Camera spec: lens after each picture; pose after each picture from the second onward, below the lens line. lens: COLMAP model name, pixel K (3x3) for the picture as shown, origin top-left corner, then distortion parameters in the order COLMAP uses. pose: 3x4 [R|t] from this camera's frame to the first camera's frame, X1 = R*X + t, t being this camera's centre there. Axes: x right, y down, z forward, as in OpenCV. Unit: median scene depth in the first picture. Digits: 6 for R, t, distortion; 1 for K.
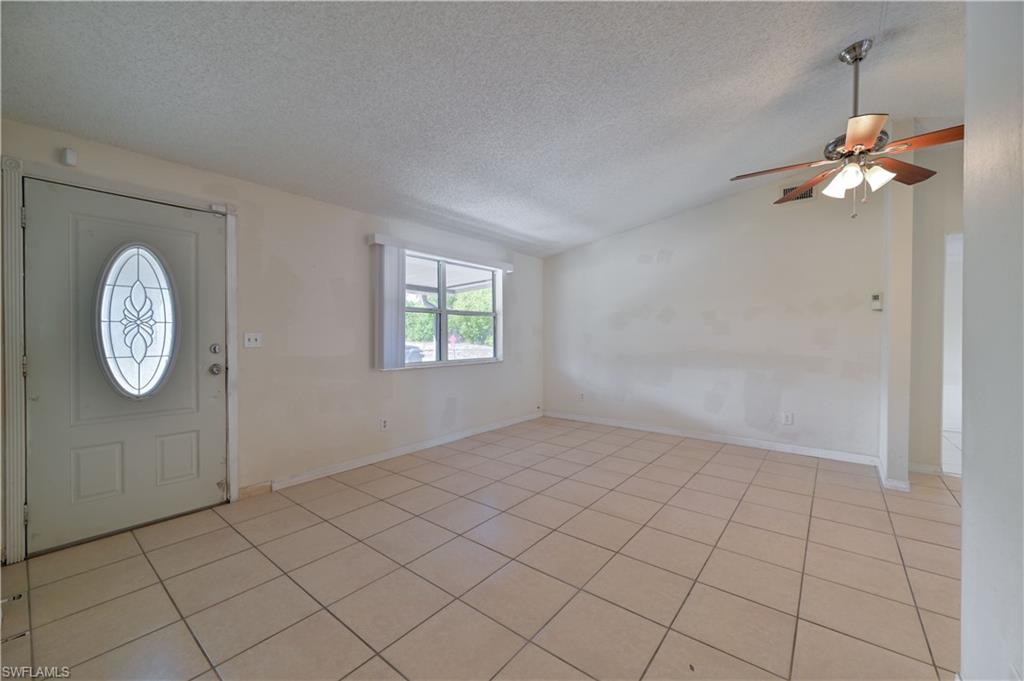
lens RADIAL K [[391.7, 0, 512.0], [0, 391.7, 340.5], [0, 0, 1]] dist [0.000351, 0.000054]
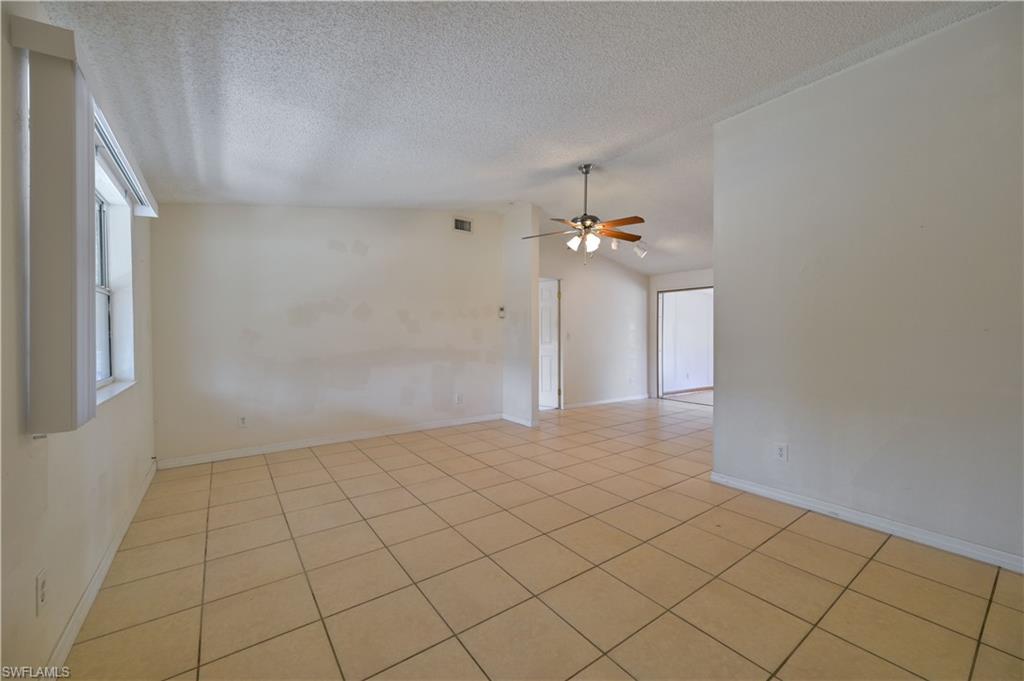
lens RADIAL K [[400.0, 0, 510.4], [0, 400.0, 339.0], [0, 0, 1]] dist [-0.000864, -0.000168]
pose [[0.272158, -0.010552, 0.962195, -0.508234], [0.011626, 0.999903, 0.007677, -0.004154], [-0.962182, 0.009098, 0.272254, 0.475091]]
